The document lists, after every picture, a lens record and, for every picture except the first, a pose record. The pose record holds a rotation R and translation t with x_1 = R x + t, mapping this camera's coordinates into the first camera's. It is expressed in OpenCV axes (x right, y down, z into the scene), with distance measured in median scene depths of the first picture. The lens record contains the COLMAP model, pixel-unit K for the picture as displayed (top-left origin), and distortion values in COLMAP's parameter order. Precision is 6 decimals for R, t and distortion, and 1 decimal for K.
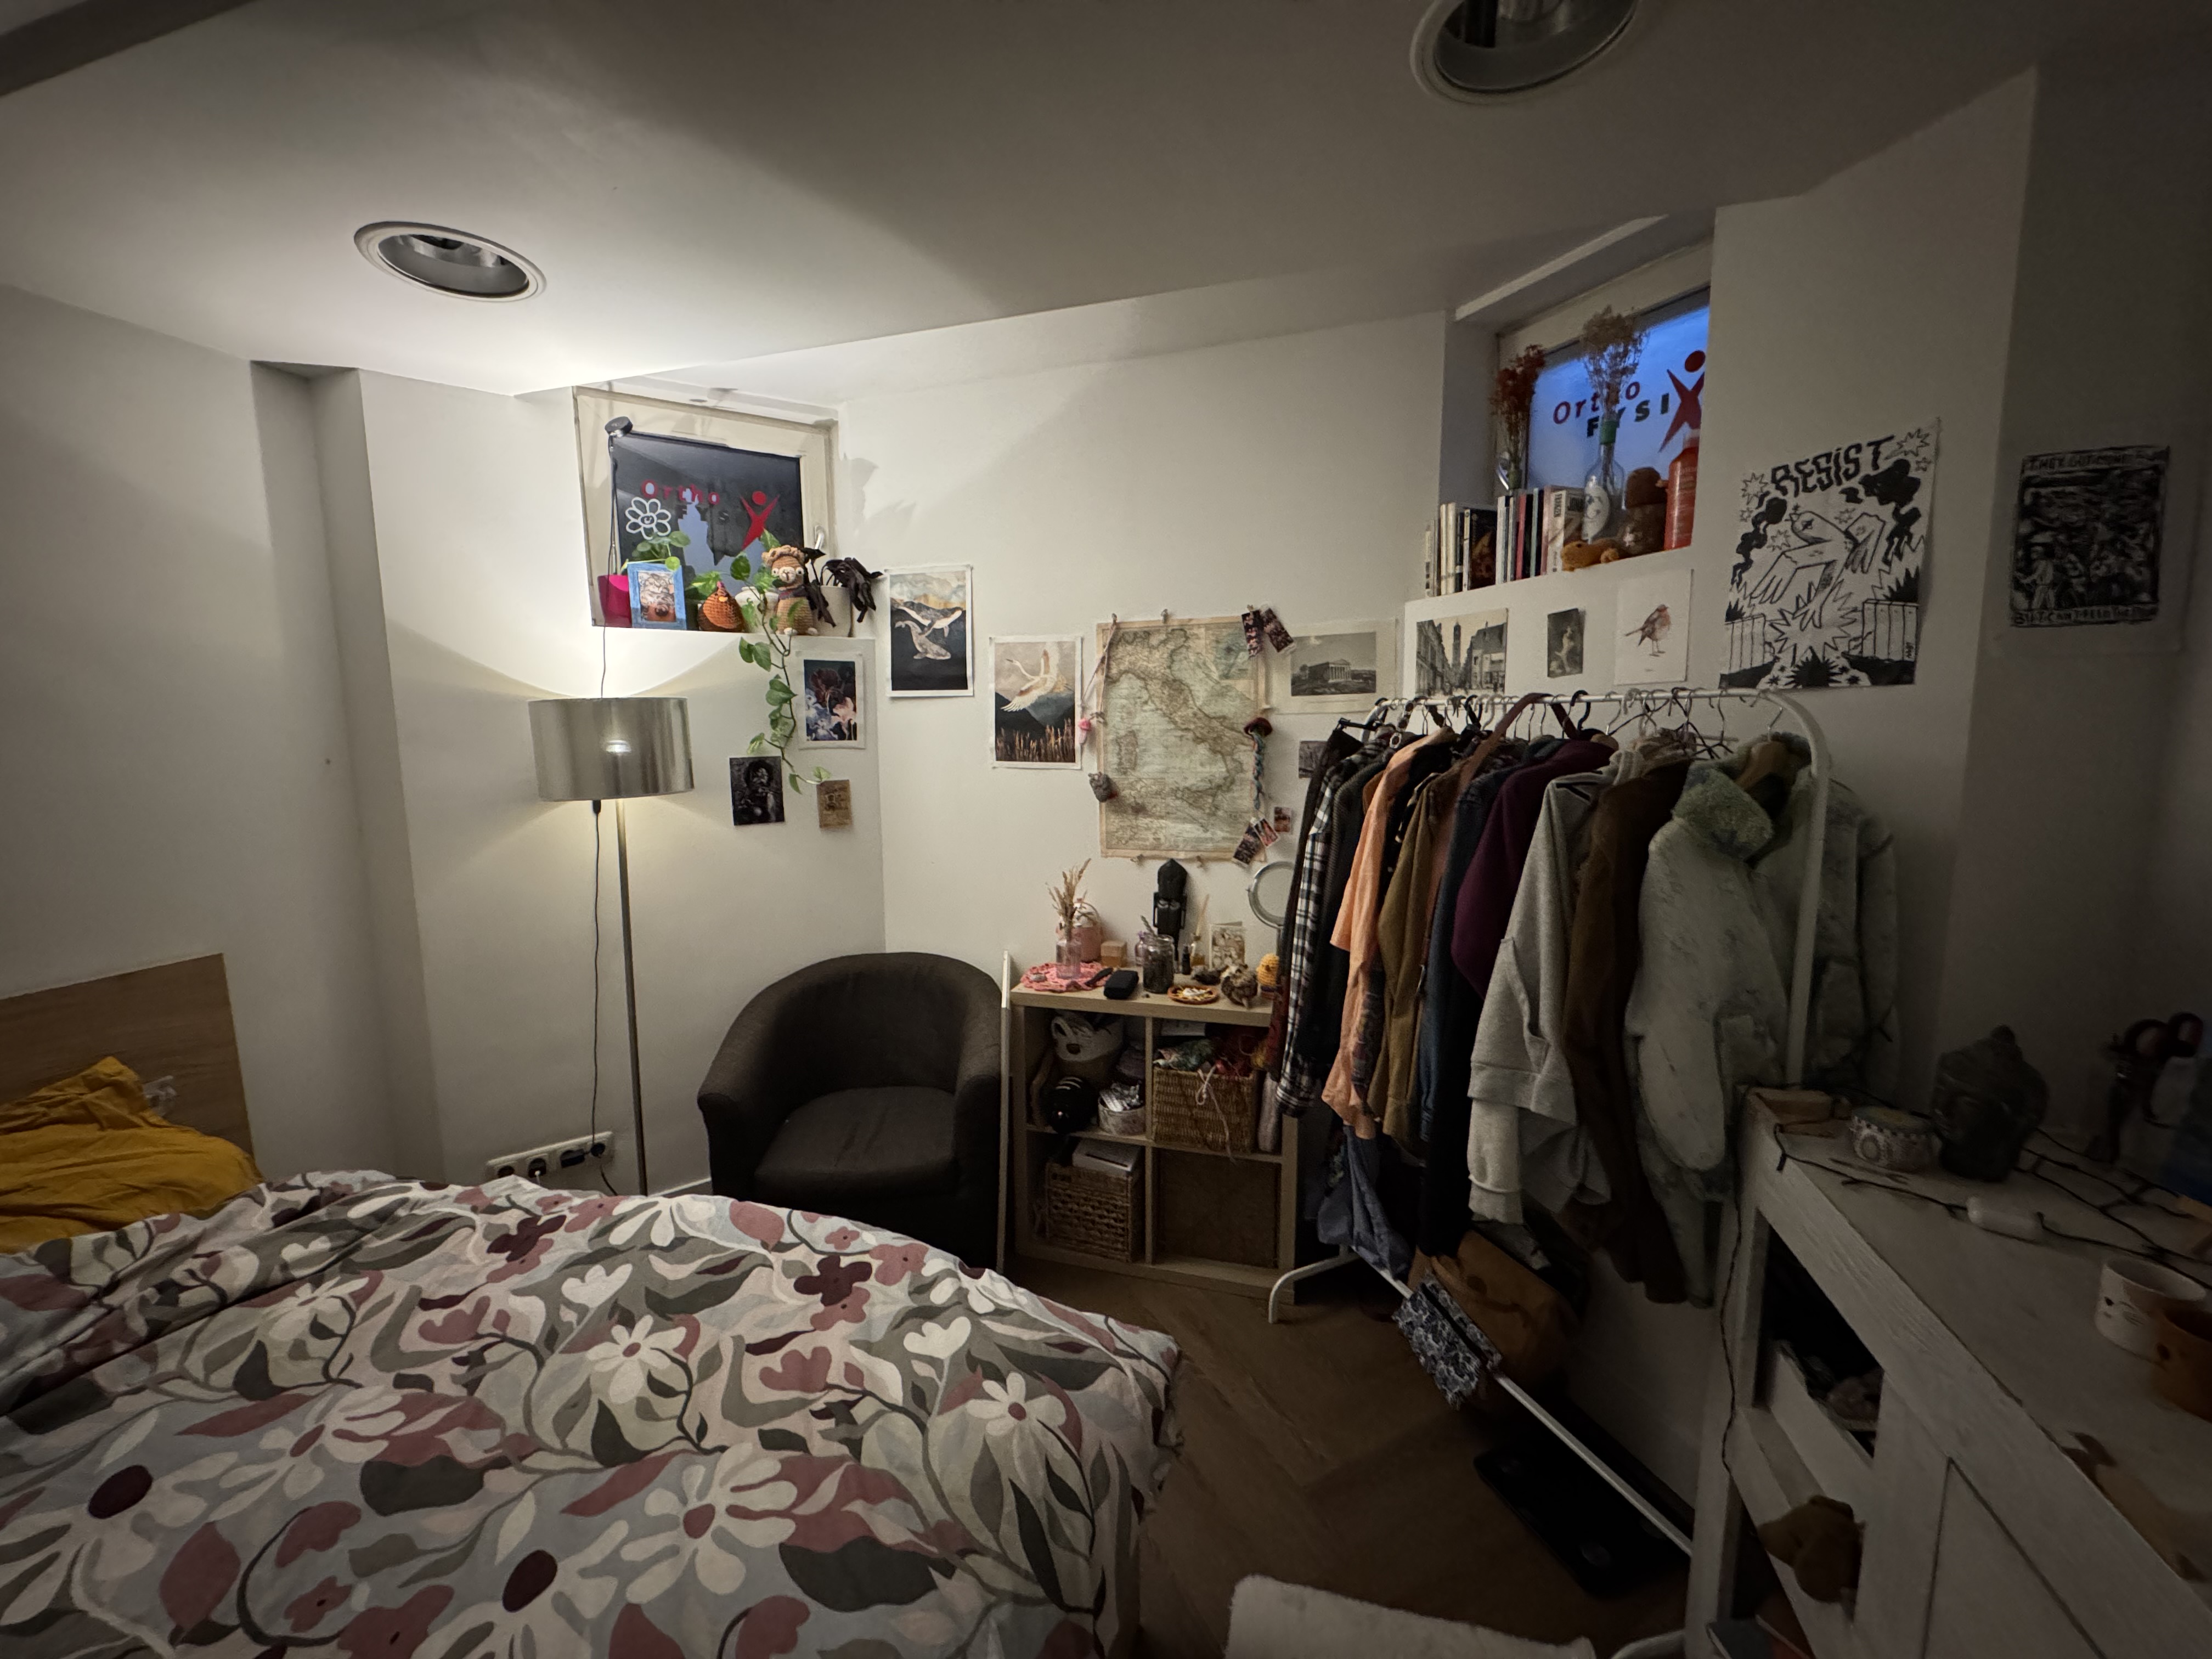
lens RADIAL K [[883.9, 0, 1107.6], [0, 883.9, 831.2], [0, 0, 1]] dist [-0.003433, 0.000984]
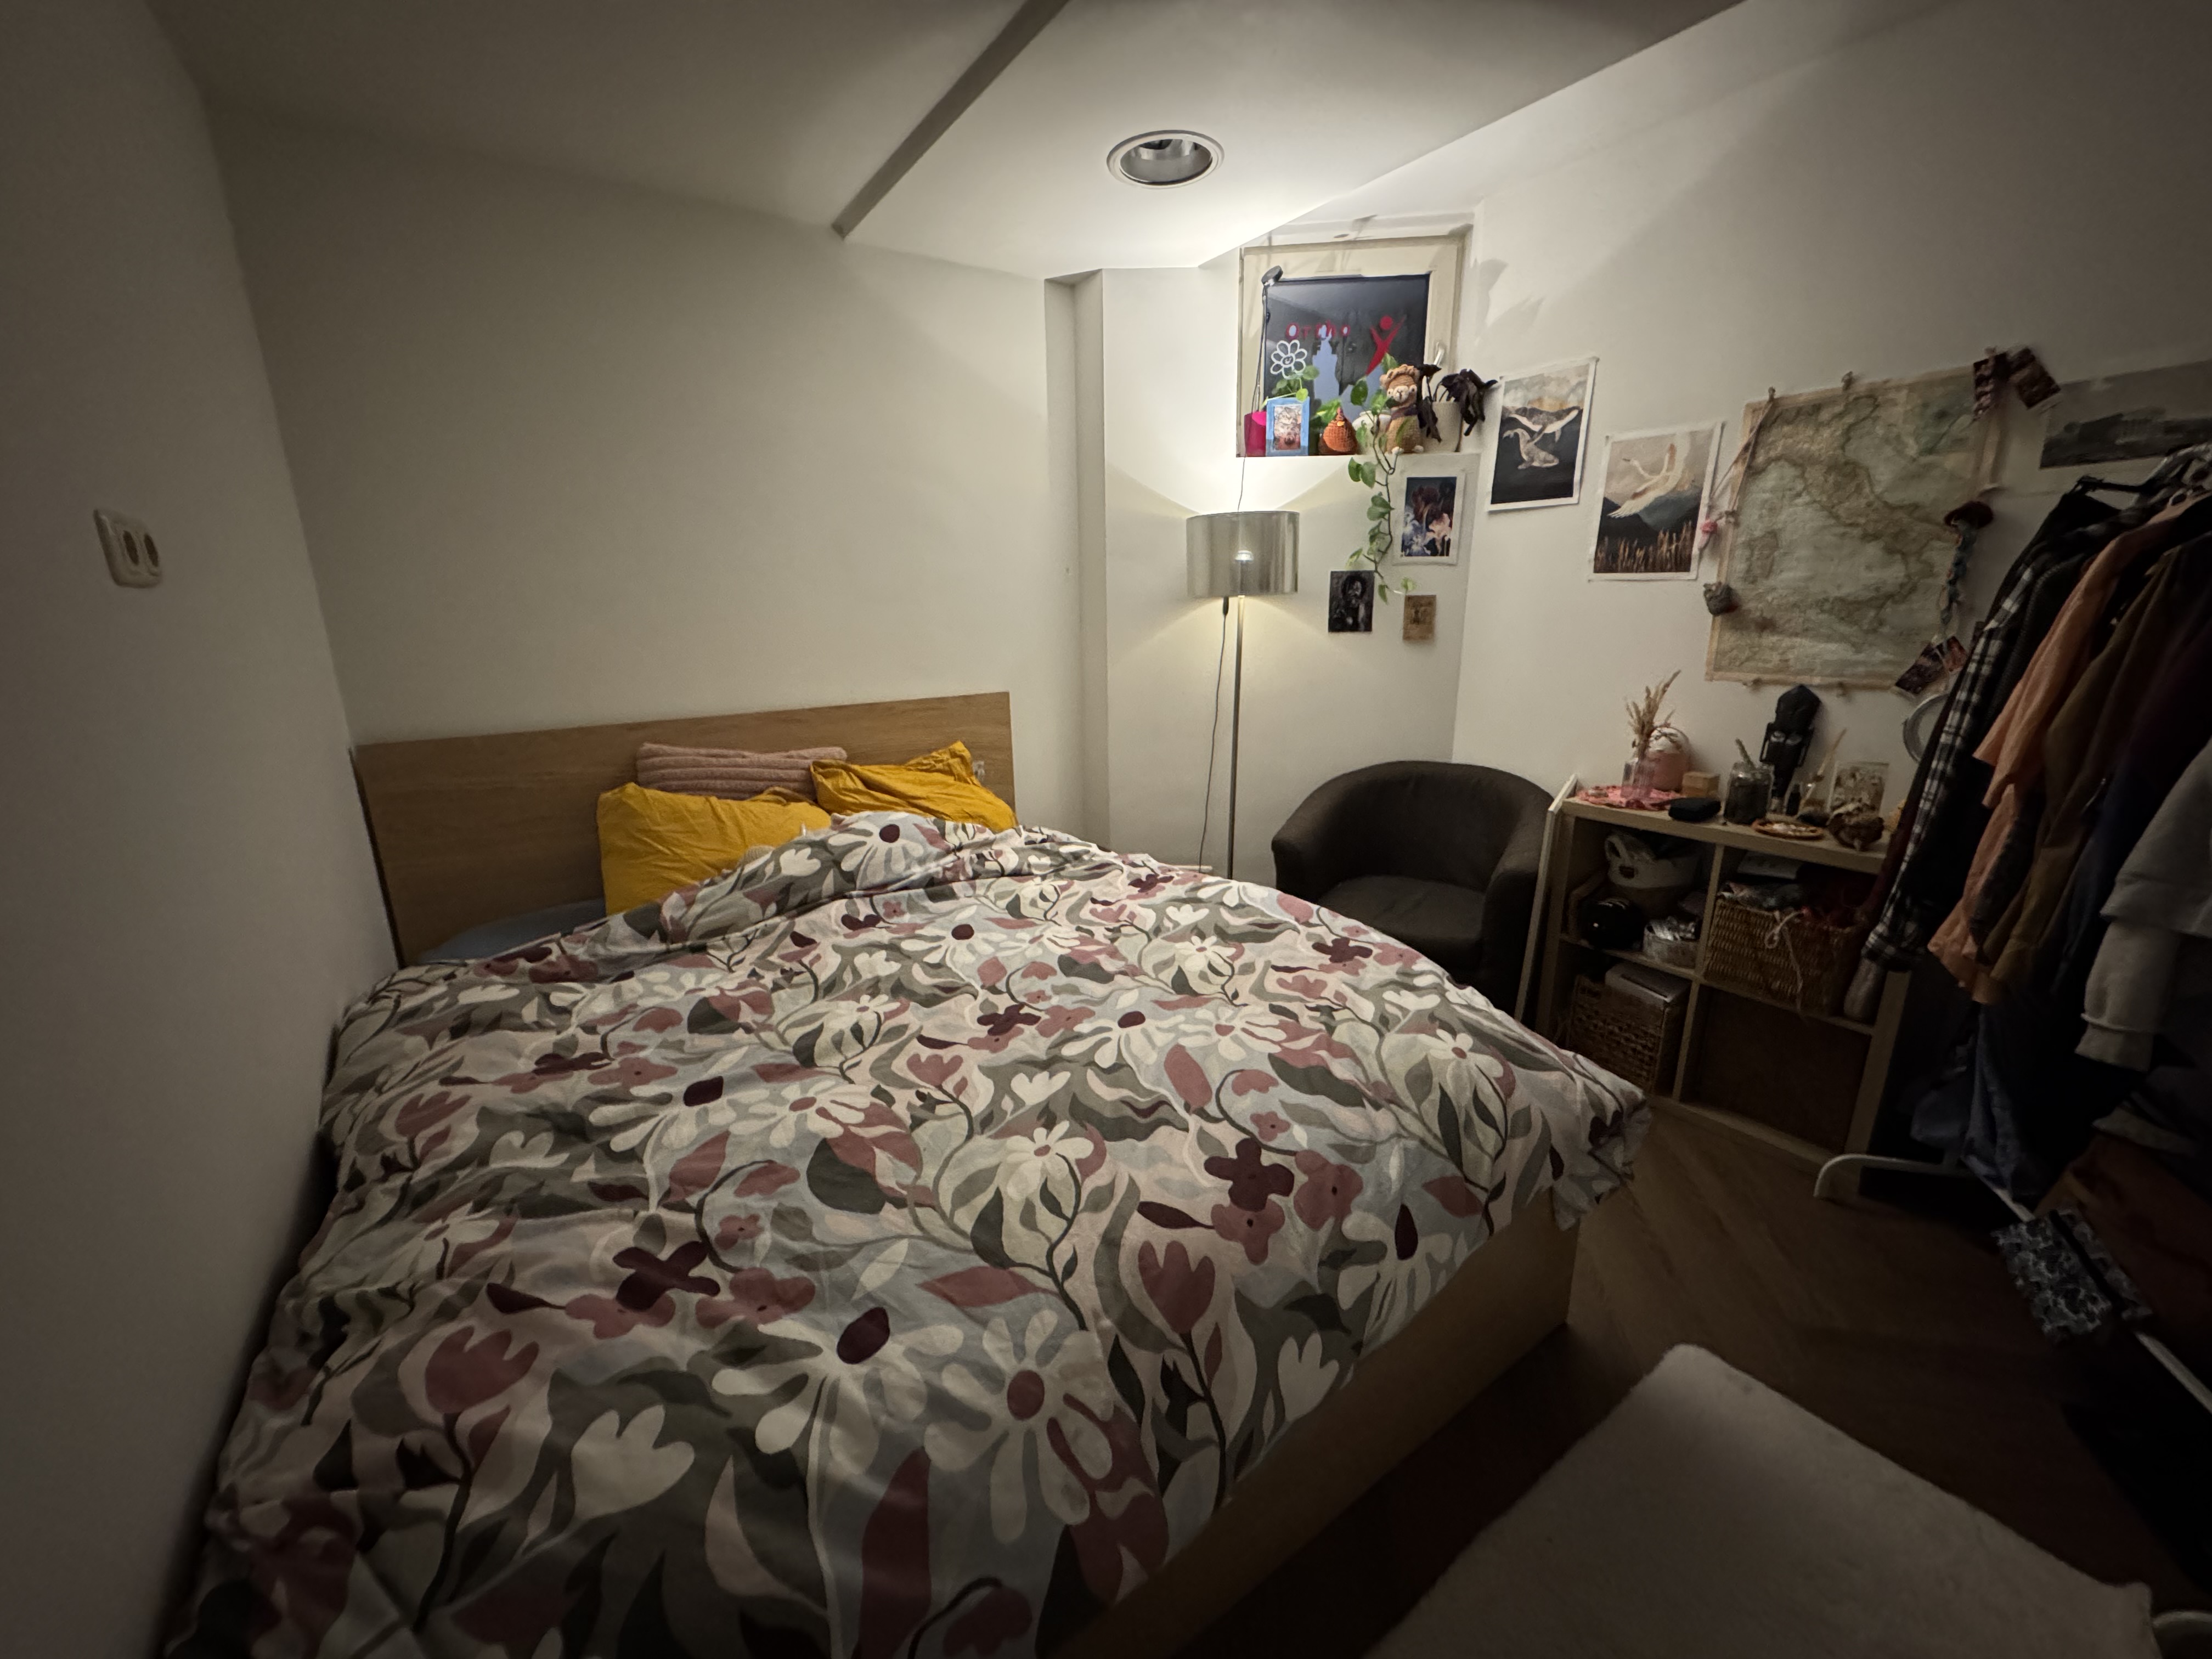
lens RADIAL K [[883.9, 0, 1100.9], [0, 883.9, 839.4], [0, 0, 1]] dist [-0.003433, 0.000984]
pose [[0.777416, 0.161319, -0.607947, 0.144997], [-0.070524, 0.982812, 0.170606, 0.131090], [0.625020, -0.089757, 0.775431, -0.167443]]
